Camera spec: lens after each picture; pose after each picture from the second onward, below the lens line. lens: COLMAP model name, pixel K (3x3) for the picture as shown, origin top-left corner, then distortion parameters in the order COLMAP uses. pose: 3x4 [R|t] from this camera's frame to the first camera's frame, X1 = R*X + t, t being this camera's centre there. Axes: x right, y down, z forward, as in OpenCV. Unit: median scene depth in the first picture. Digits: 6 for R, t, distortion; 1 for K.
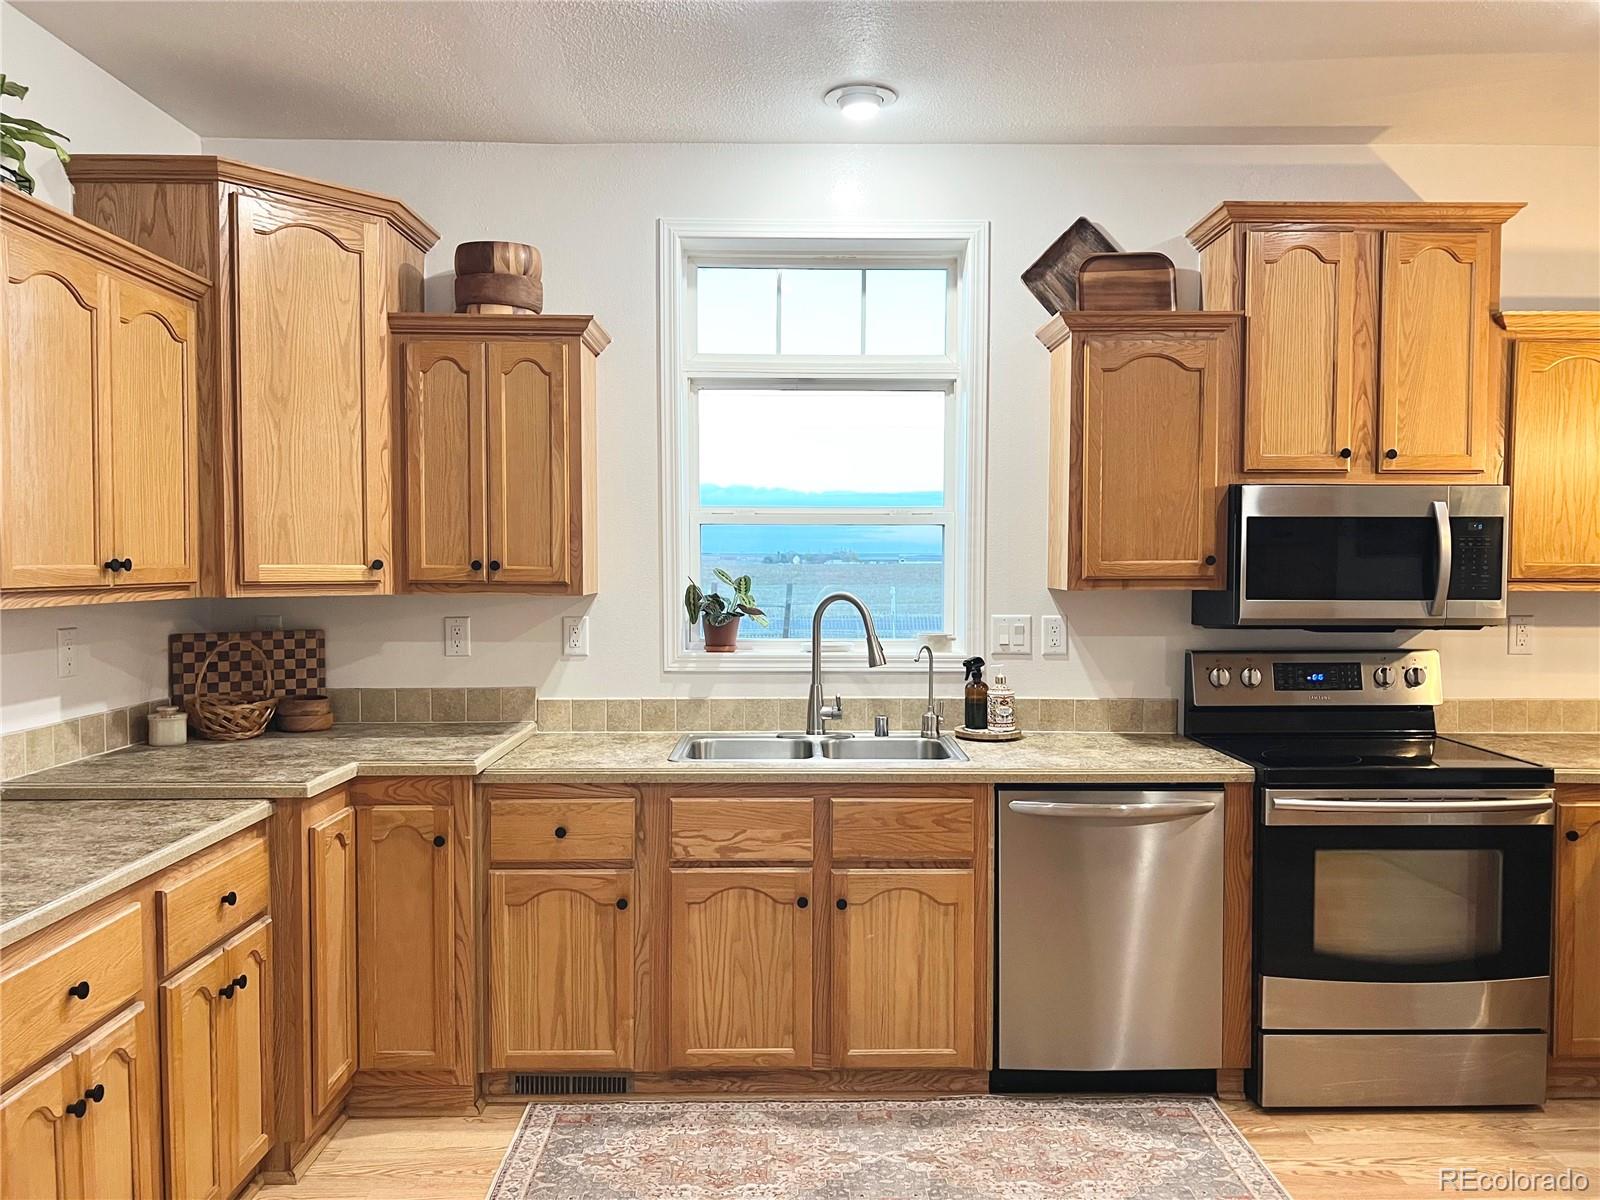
lens RADIAL K [[1224.1, 0, 800.0], [0, 1224.1, 600.0], [0, 0, 1]] dist [0.069297, -0.085568]
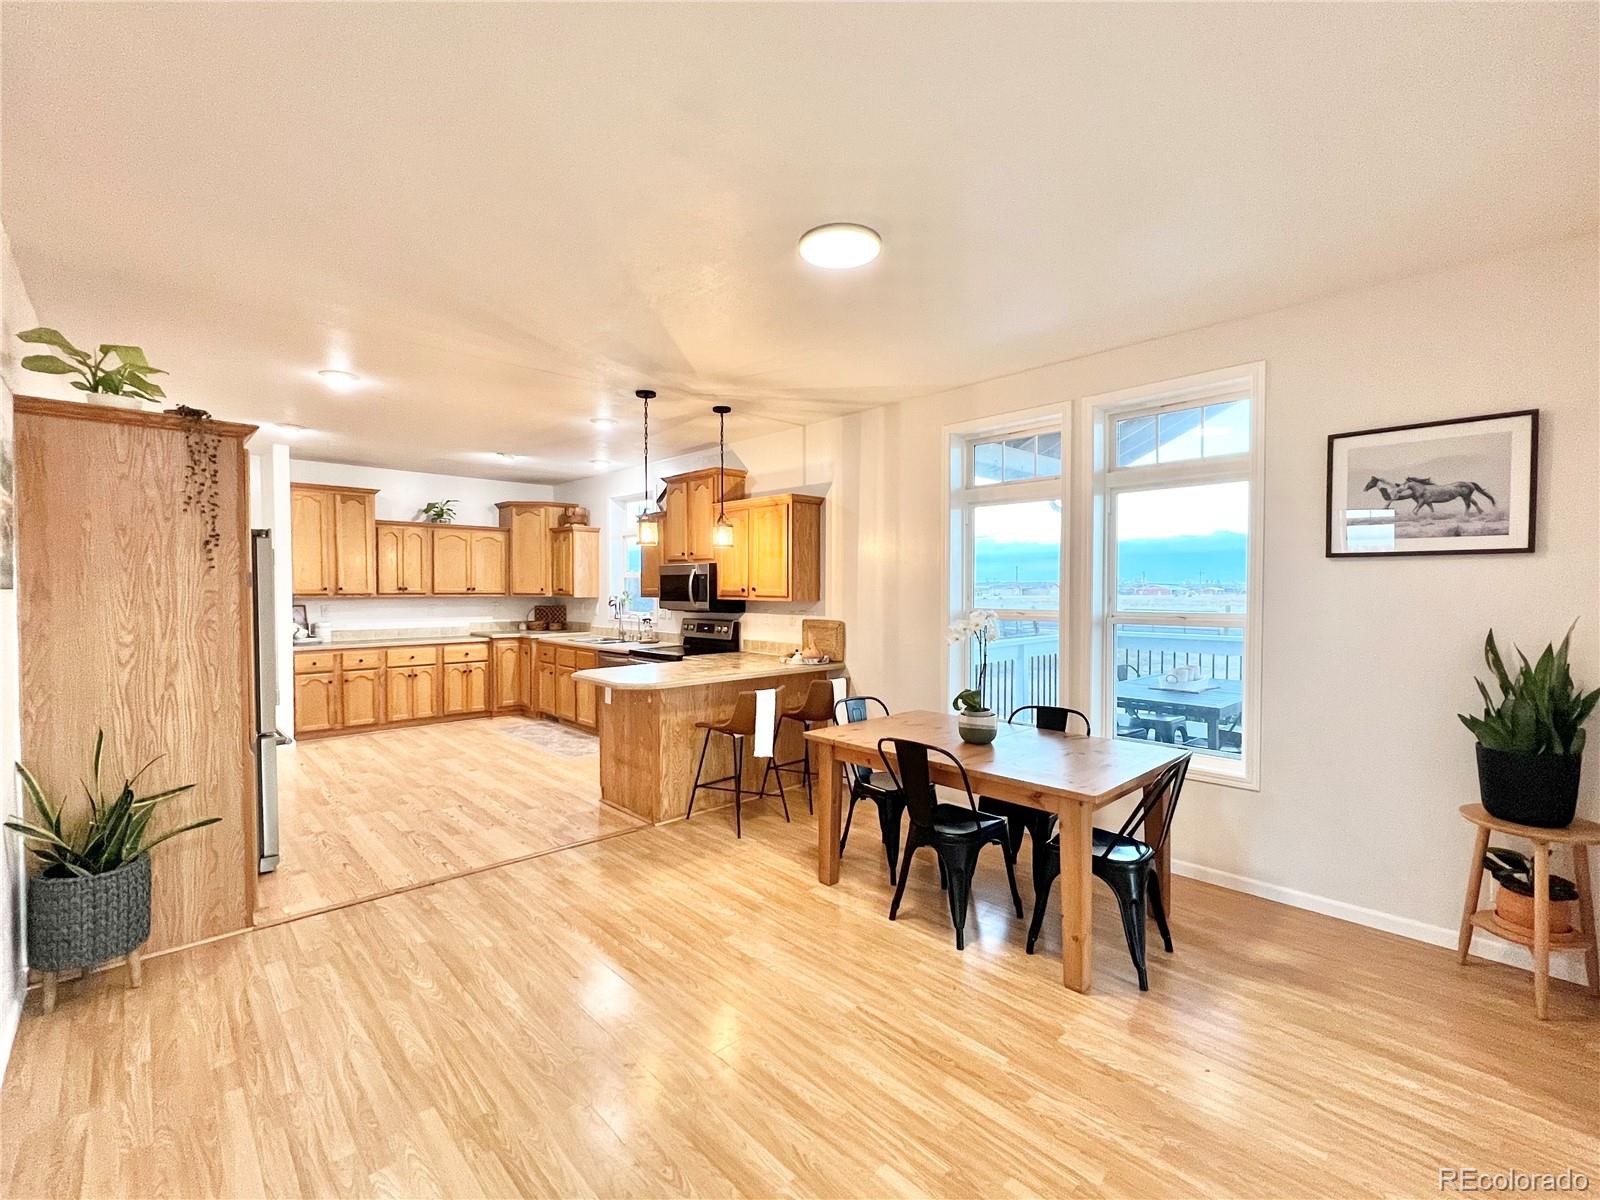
lens RADIAL K [[700.3, 0, 800.0], [0, 700.3, 600.0], [0, 0, 1]] dist [-0.000386, -0.000028]
pose [[0.686209, 0.013408, -0.727281, 2.030290], [-0.026497, 0.999627, -0.006572, 0.000474], [0.726922, 0.023781, 0.686308, 0.005419]]
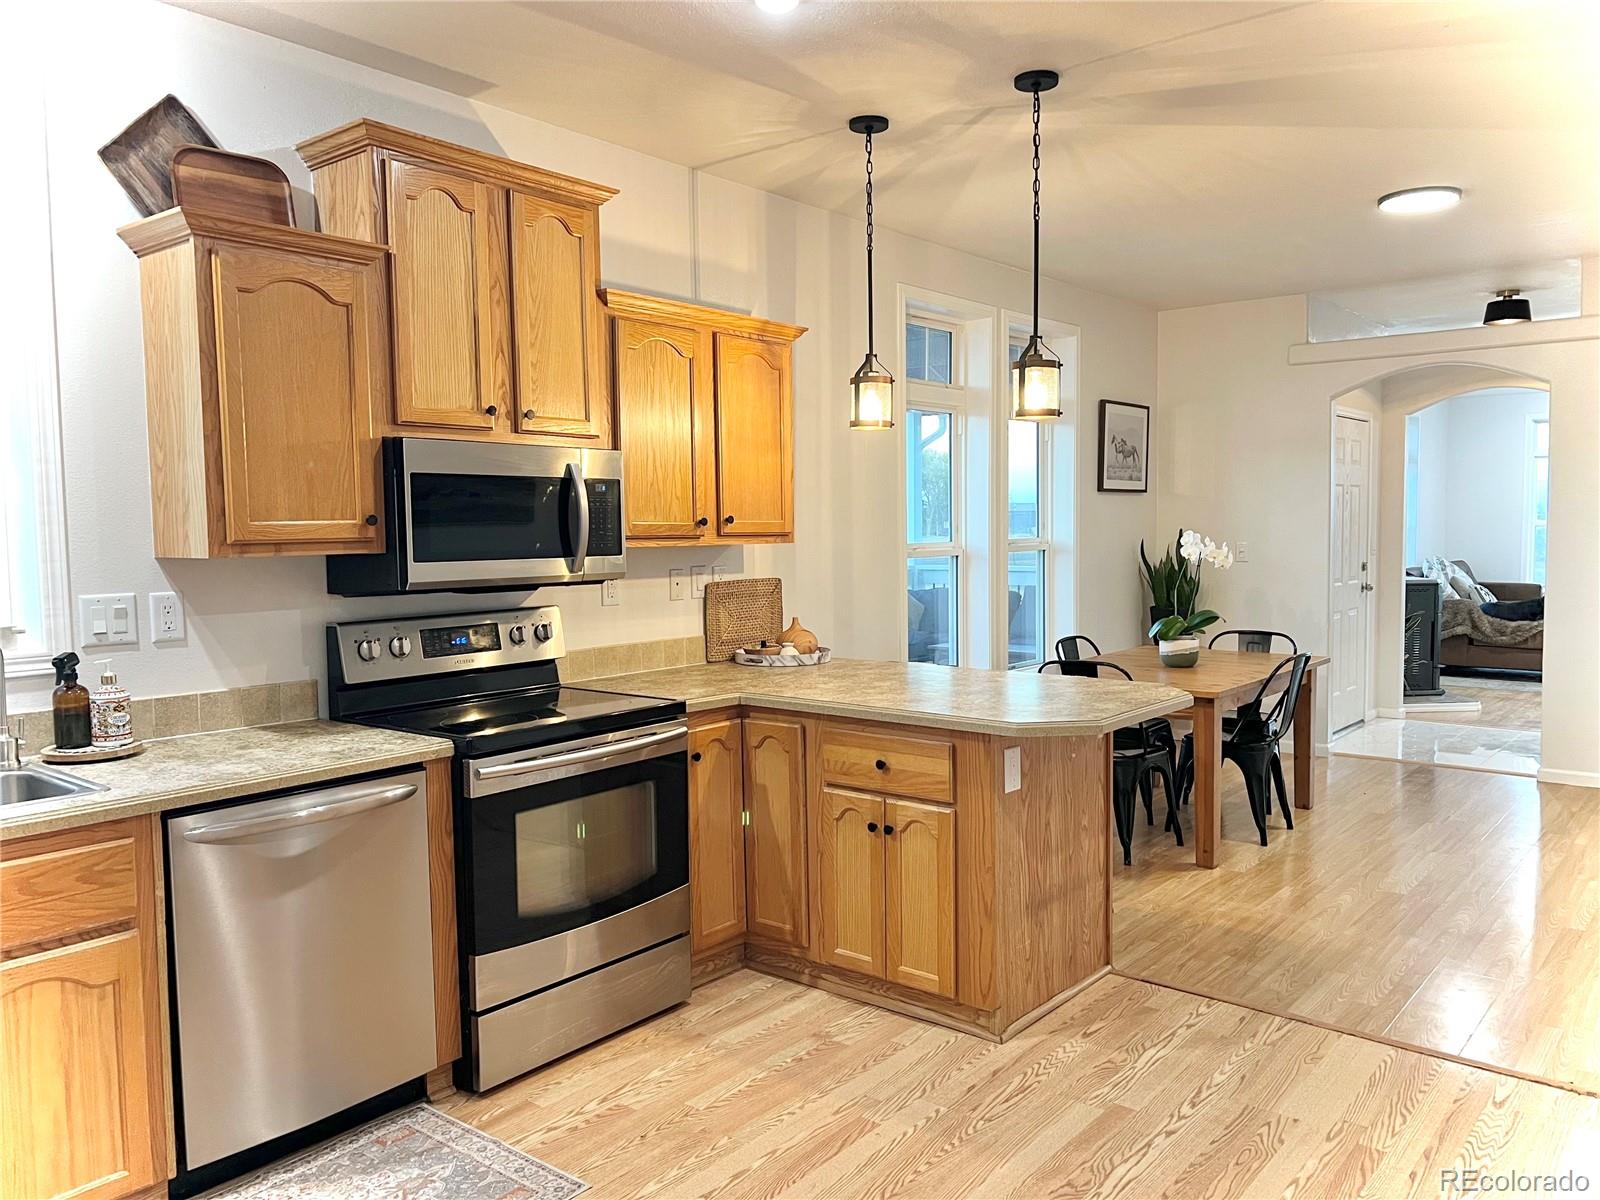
lens RADIAL K [[1224.1, 0, 800.0], [0, 1224.1, 600.0], [0, 0, 1]] dist [0.069297, -0.085568]
pose [[0.628602, -0.056916, 0.775642, -0.173127], [0.042224, 0.998345, 0.039038, 0.004156], [-0.776580, 0.008212, 0.629965, 0.190611]]
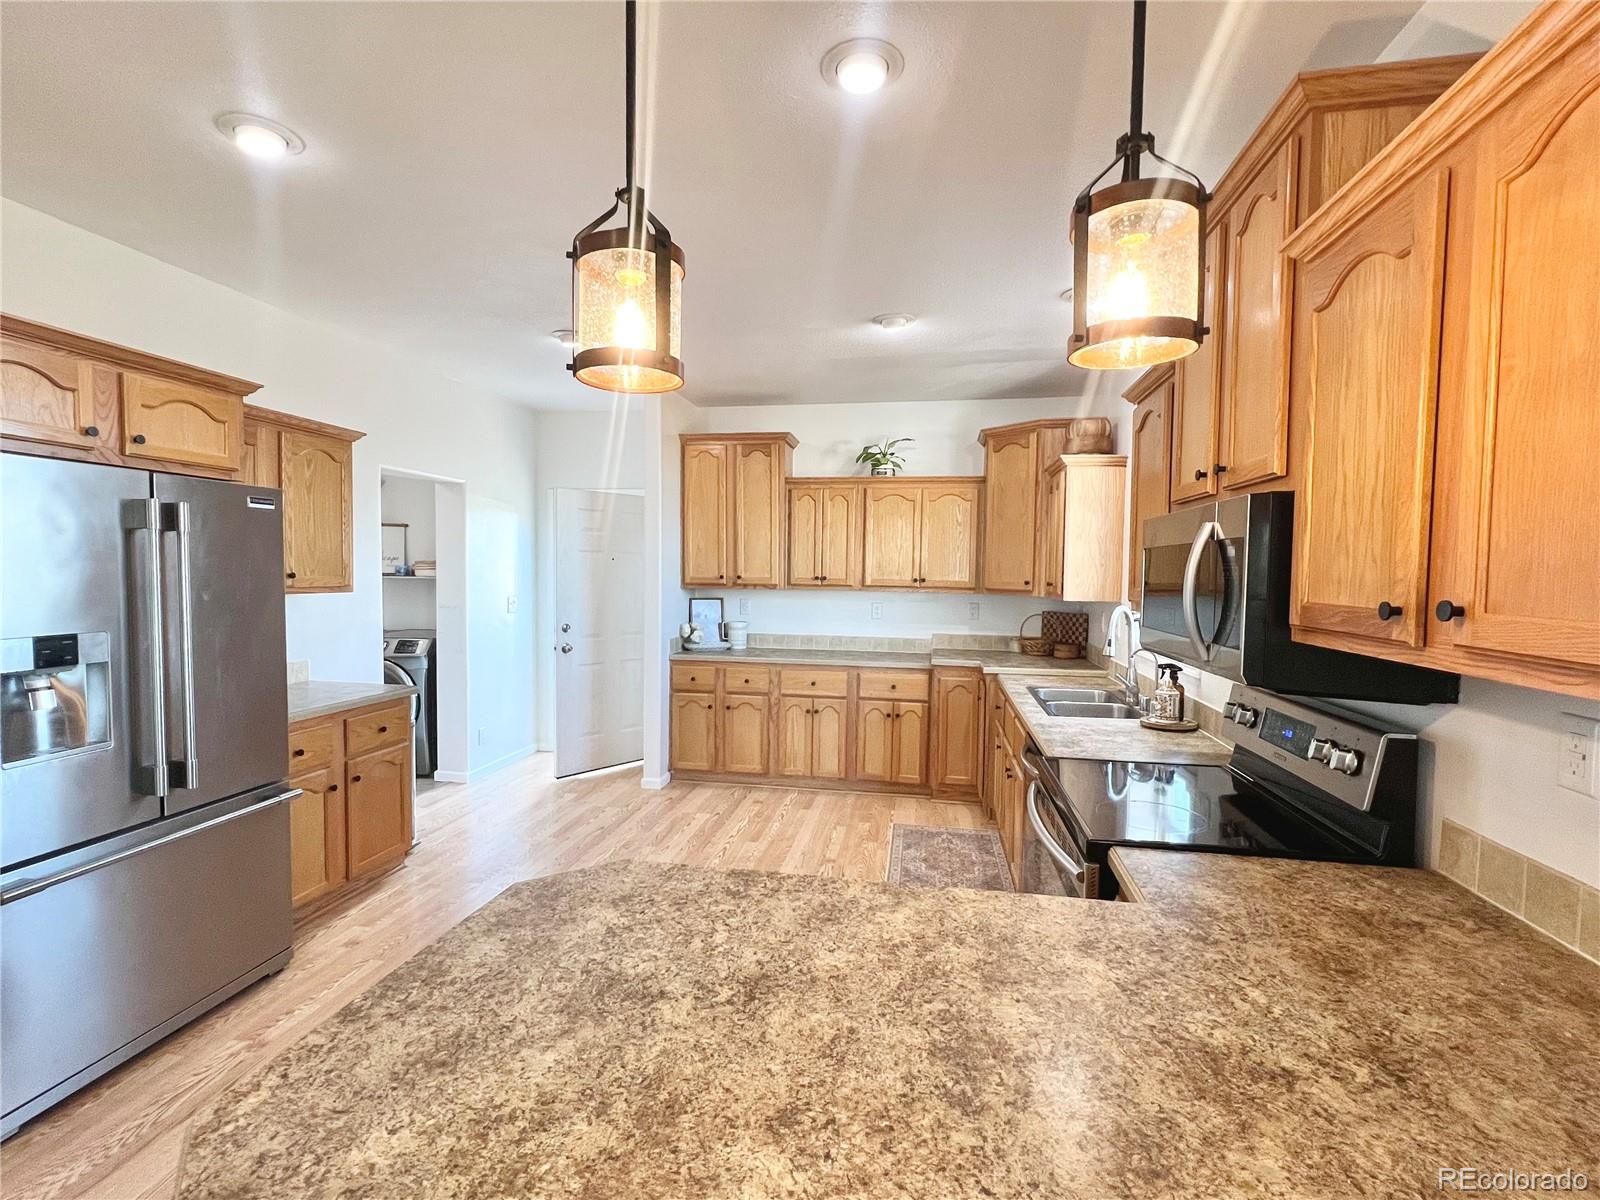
lens RADIAL K [[739.7, 0, 800.0], [0, 739.7, 600.0], [0, 0, 1]] dist [-0.000288, -0.000059]
pose [[-0.176813, 0.034768, -0.983630, 1.098135], [-0.048526, 0.997853, 0.043993, -0.037250], [0.983048, 0.055510, -0.174746, 0.851856]]
